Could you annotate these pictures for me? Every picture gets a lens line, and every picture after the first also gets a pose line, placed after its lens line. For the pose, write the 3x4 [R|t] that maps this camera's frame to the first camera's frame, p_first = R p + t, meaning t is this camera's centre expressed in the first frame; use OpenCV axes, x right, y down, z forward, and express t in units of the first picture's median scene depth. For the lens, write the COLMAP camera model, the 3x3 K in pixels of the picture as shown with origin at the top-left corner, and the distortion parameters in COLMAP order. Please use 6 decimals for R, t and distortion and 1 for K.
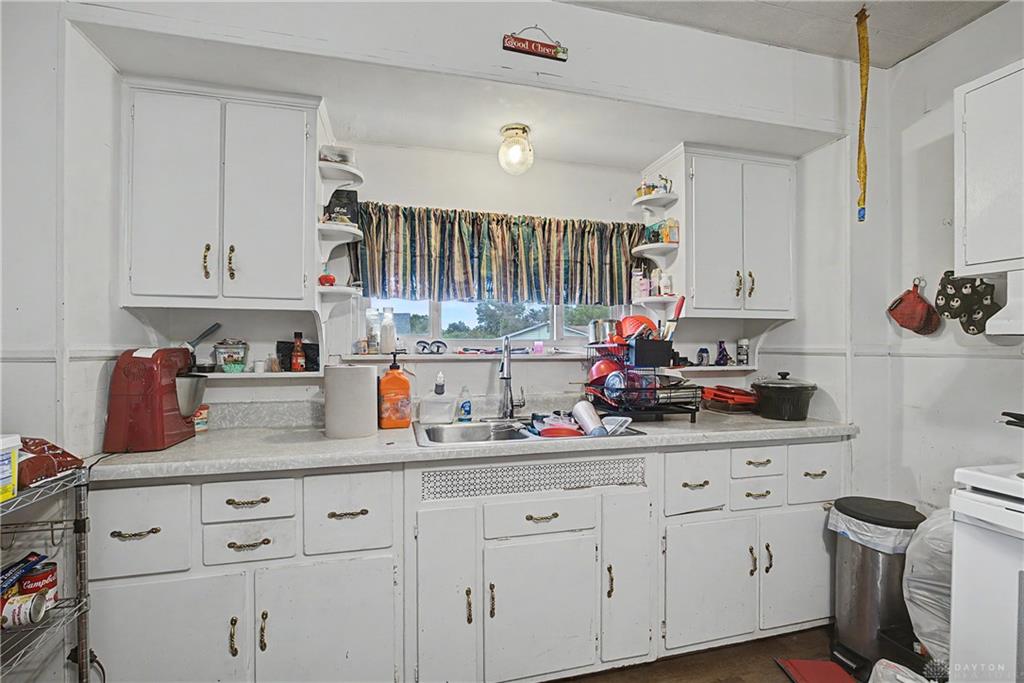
lens RADIAL K [[466.8, 0, 512.0], [0, 466.8, 345.9], [0, 0, 1]] dist [-0.002820, -0.000082]
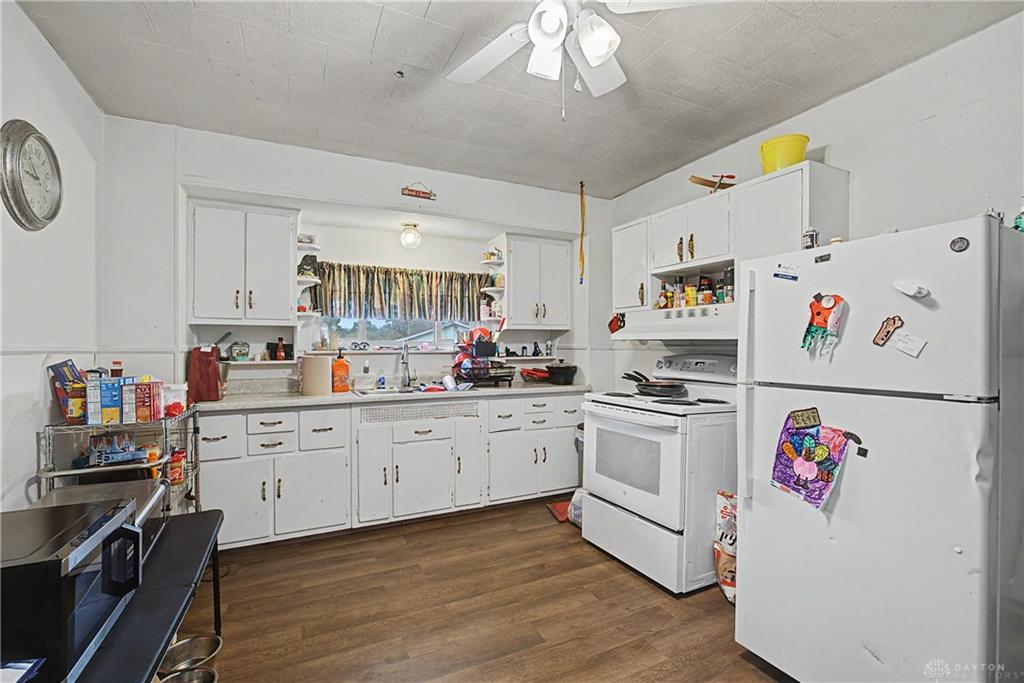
lens RADIAL K [[466.8, 0, 514.5], [0, 466.8, 345.4], [0, 0, 1]] dist [-0.002820, -0.000082]
pose [[0.980269, -0.002297, 0.197655, 0.044899], [0.002157, 0.999997, 0.000923, 0.000322], [-0.197656, -0.000479, 0.980271, -0.843261]]
